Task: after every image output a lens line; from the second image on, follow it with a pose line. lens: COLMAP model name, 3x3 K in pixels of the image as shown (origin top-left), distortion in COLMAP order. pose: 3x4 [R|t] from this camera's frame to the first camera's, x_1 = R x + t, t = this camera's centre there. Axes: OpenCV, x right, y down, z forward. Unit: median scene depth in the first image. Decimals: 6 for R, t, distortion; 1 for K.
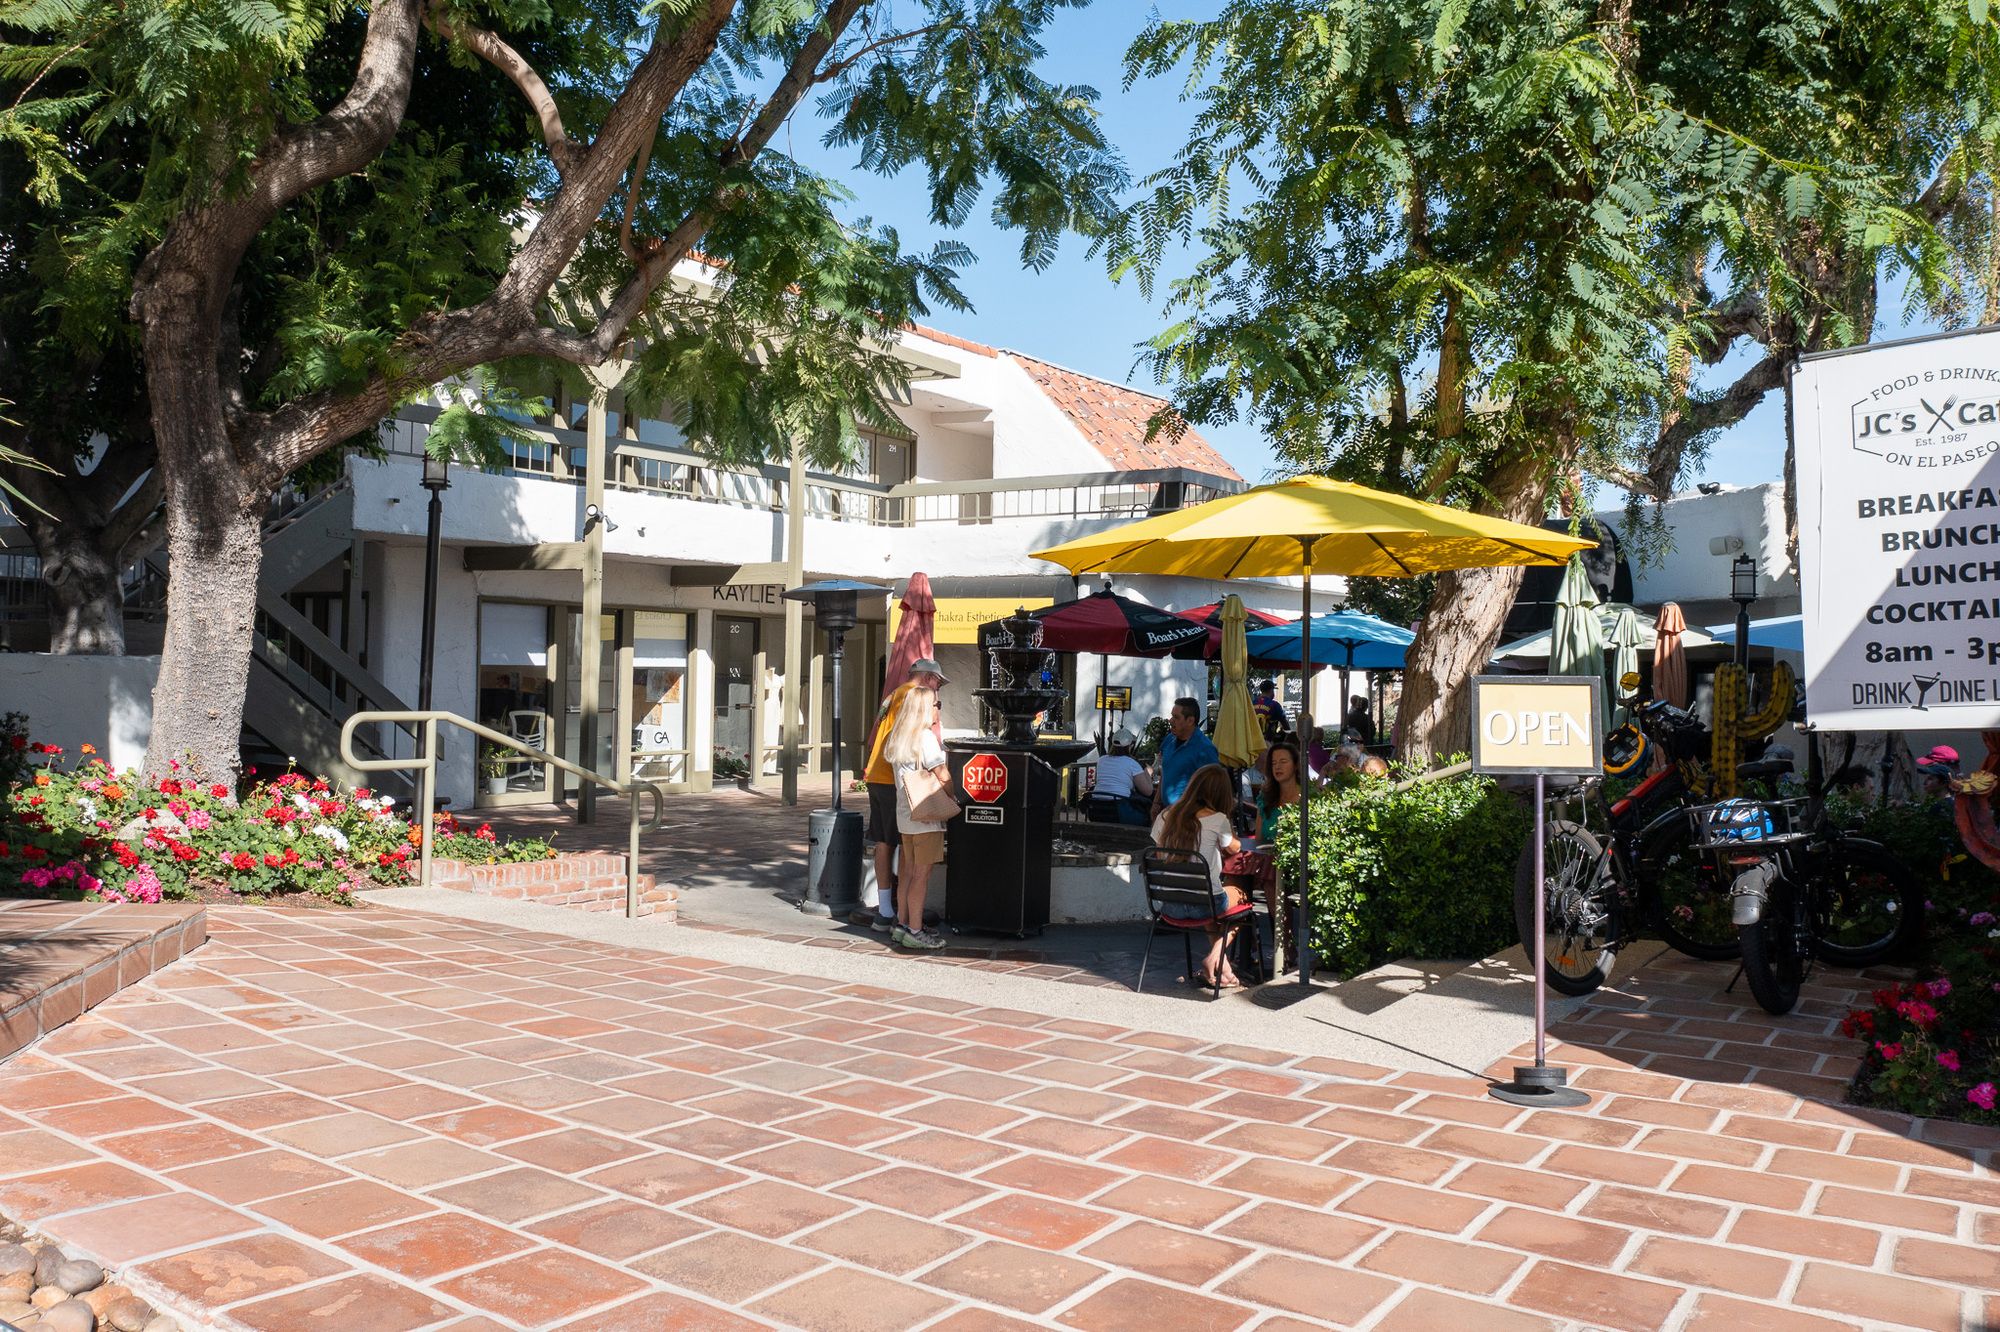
lens RADIAL K [[1564.0, 0, 1000.0], [0, 1564.0, 666.0], [0, 0, 1]] dist [-0.020628, -0.006450]
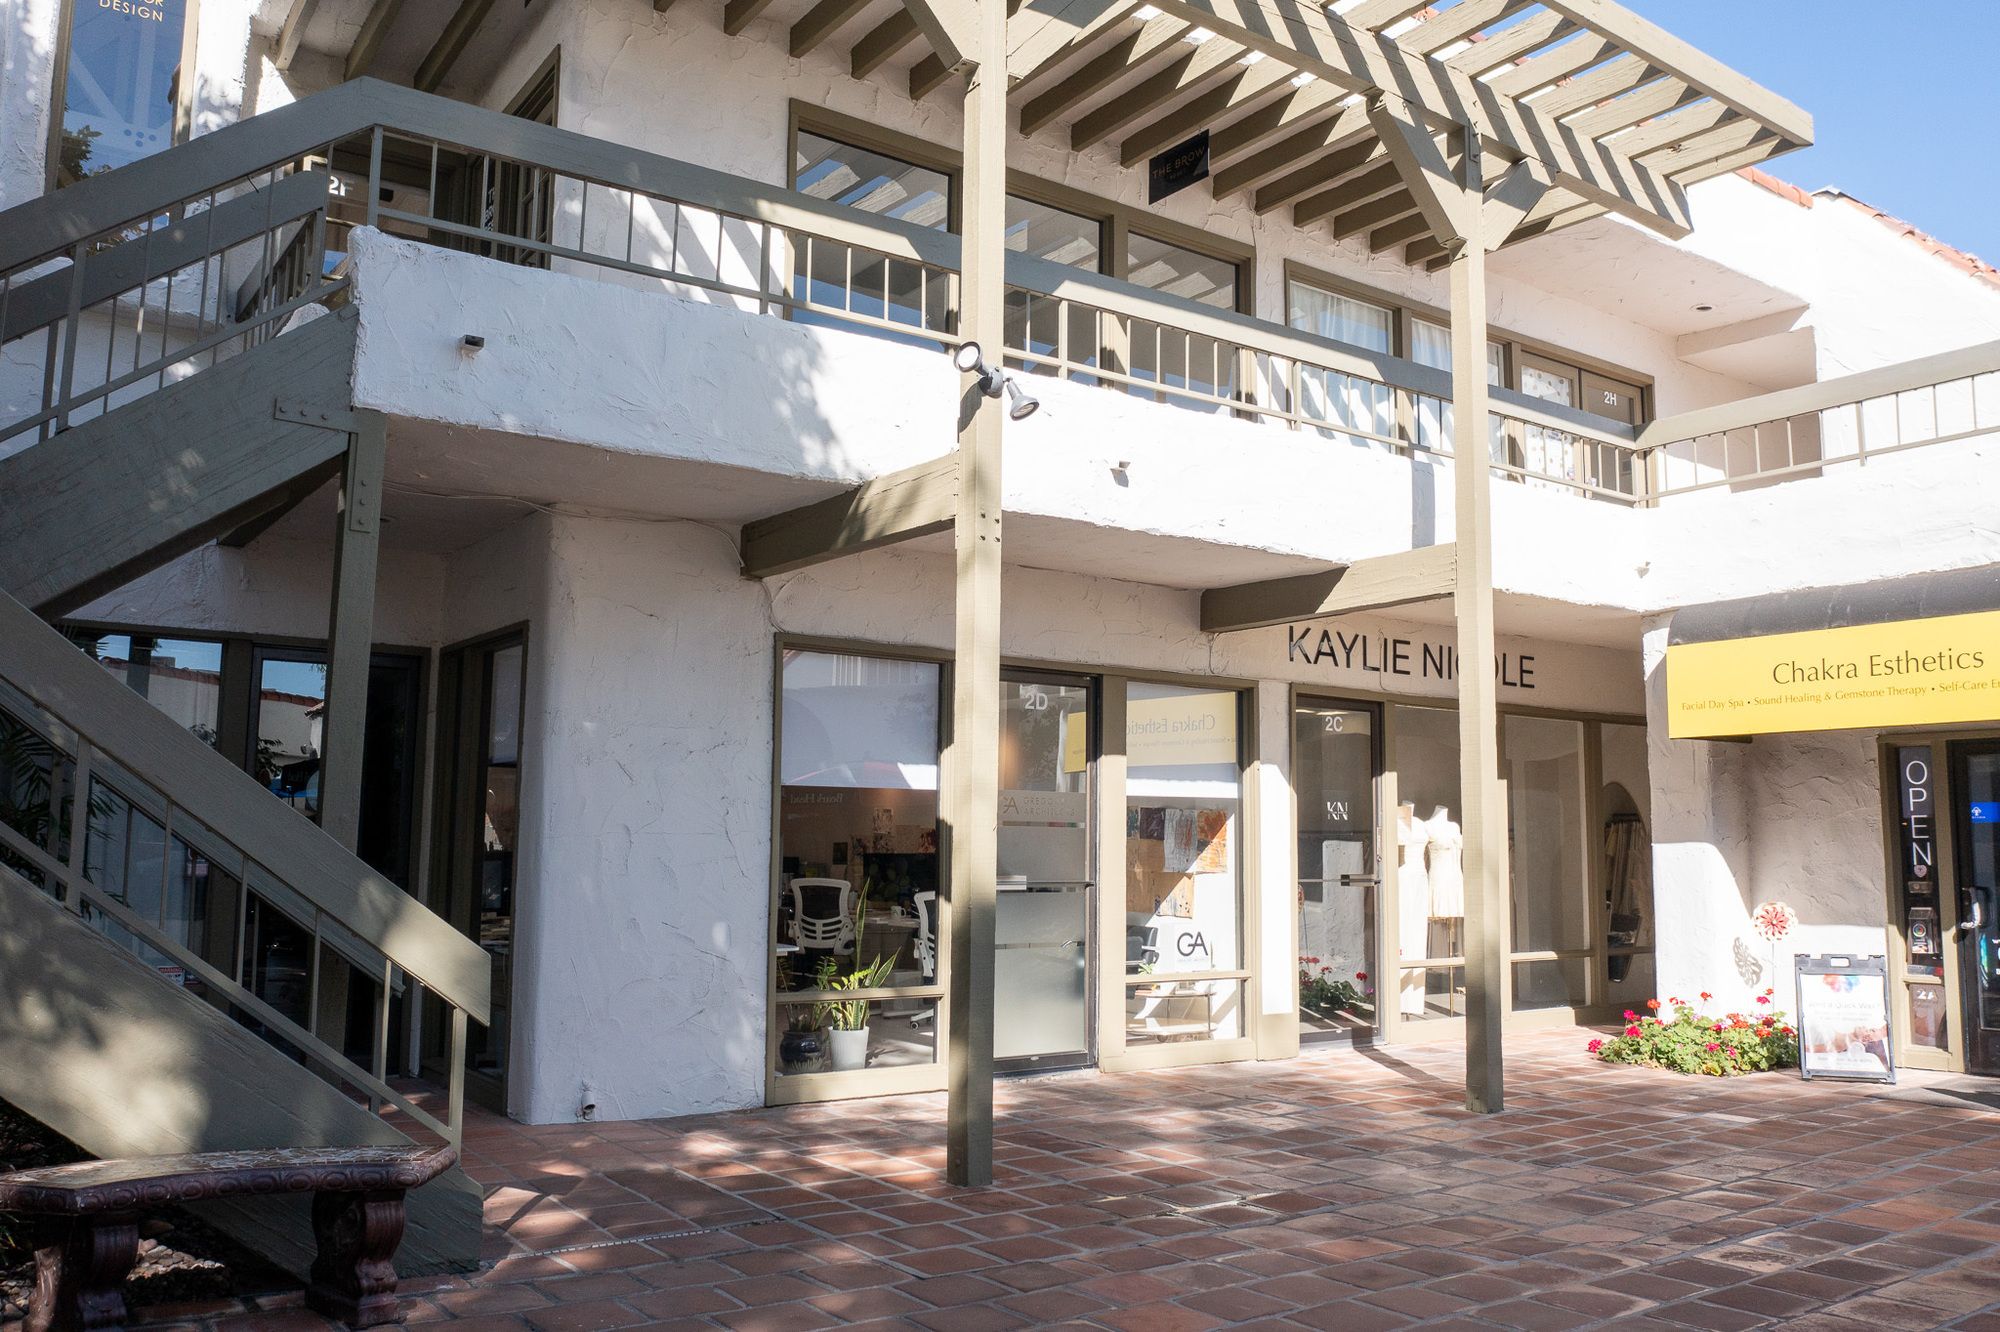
lens RADIAL K [[1565.3, 0, 1002.1], [0, 1565.3, 677.6], [0, 0, 1]] dist [-0.027194, -0.000078]
pose [[0.935114, -0.054076, -0.350196, -0.096163], [0.014293, 0.993239, -0.115206, 0.018444], [0.354058, 0.102725, 0.929565, 0.512581]]
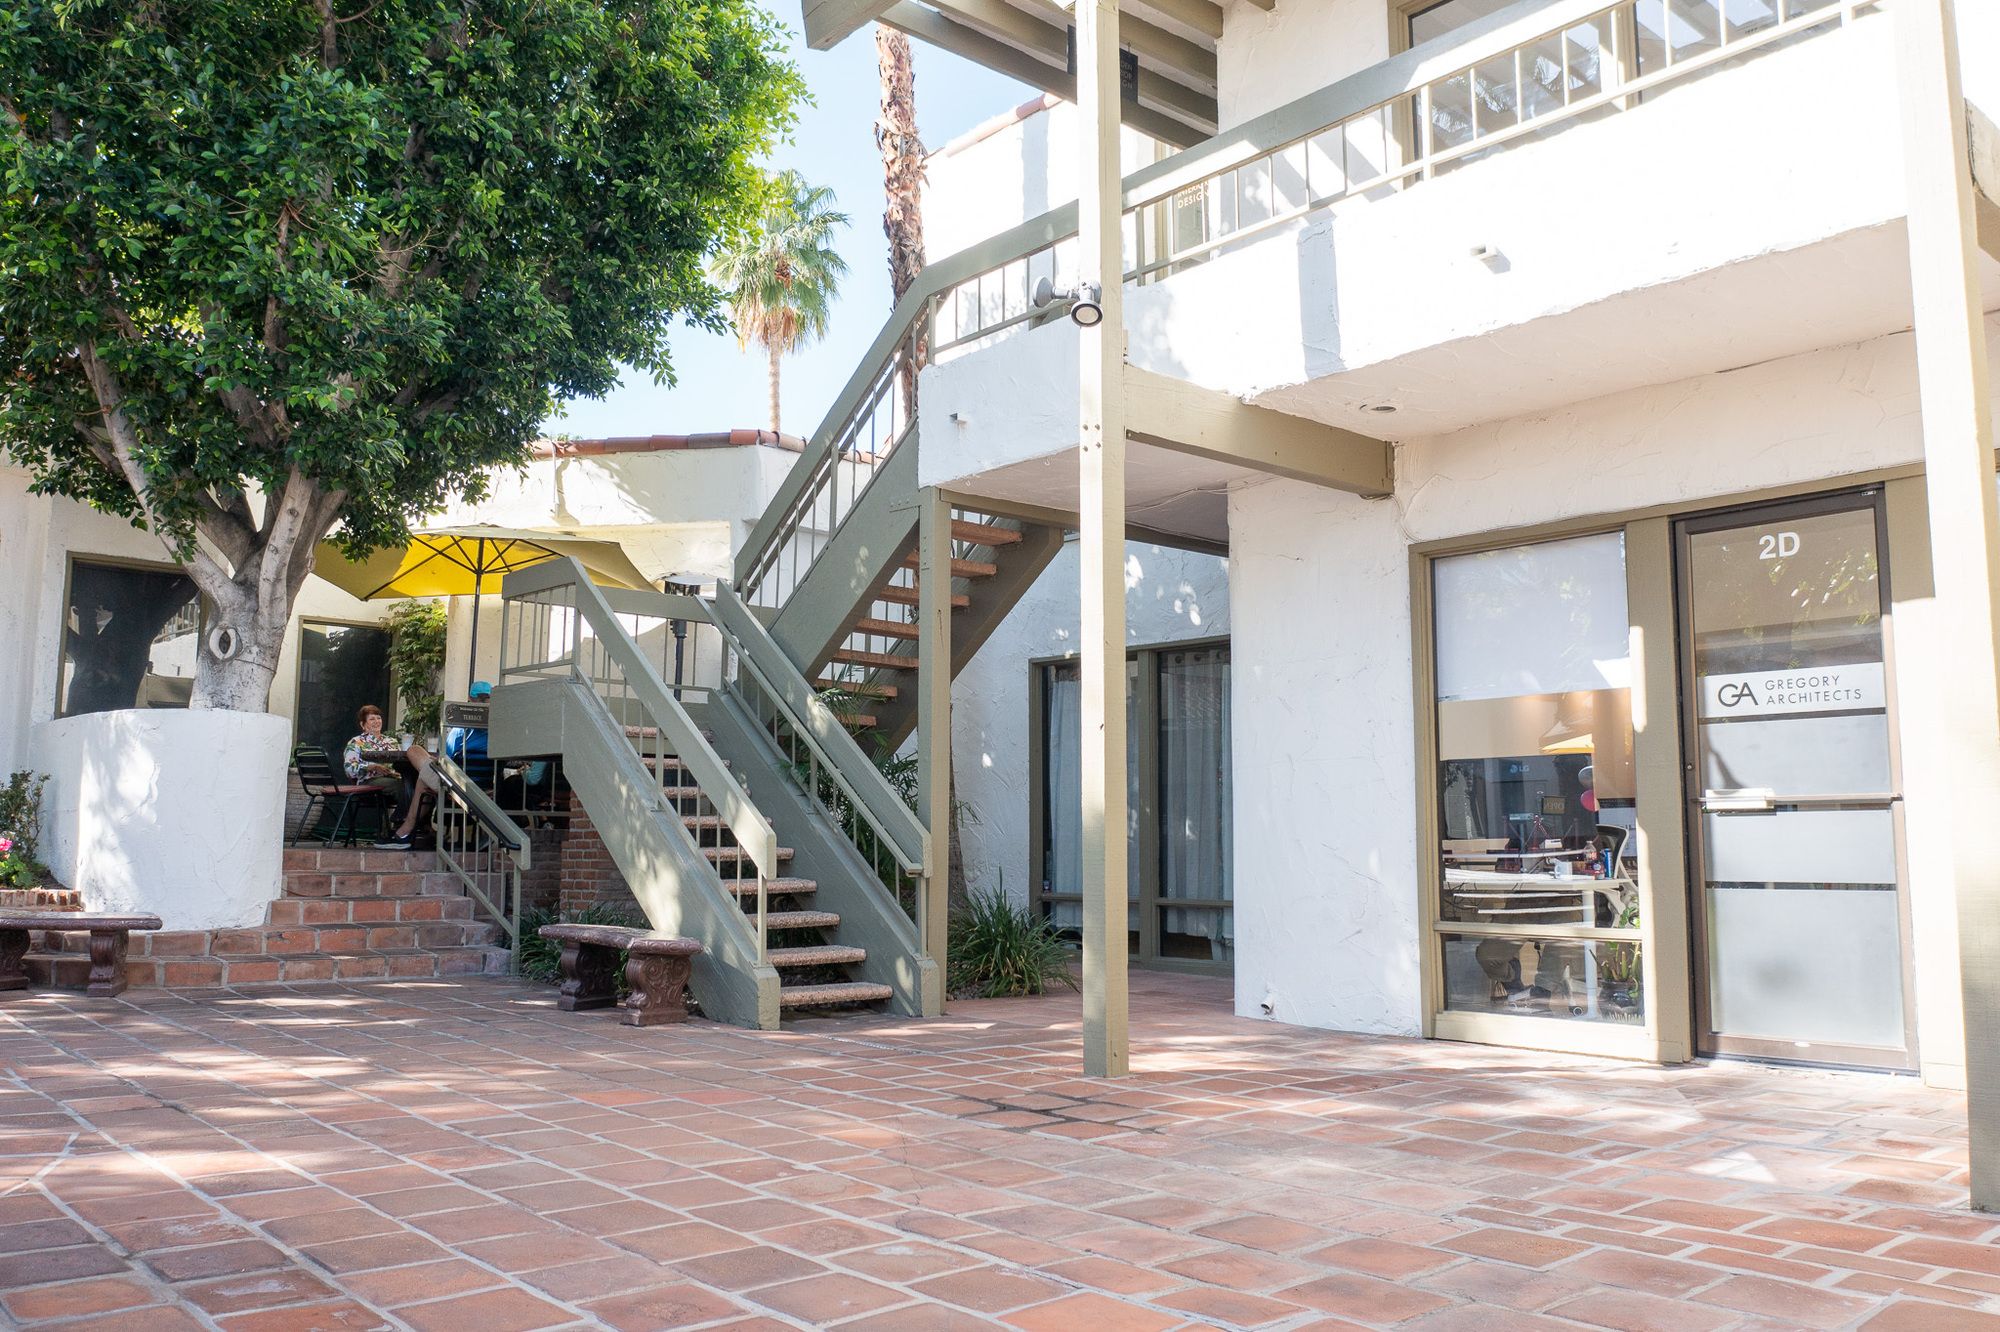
lens RADIAL K [[1564.0, 0, 1000.0], [0, 1564.0, 666.0], [0, 0, 1]] dist [-0.020628, -0.006450]
pose [[-0.258491, -0.137249, -0.956214, 0.096652], [-0.005805, 0.990058, -0.140537, 0.043512], [0.965996, -0.030776, -0.256718, 0.859291]]
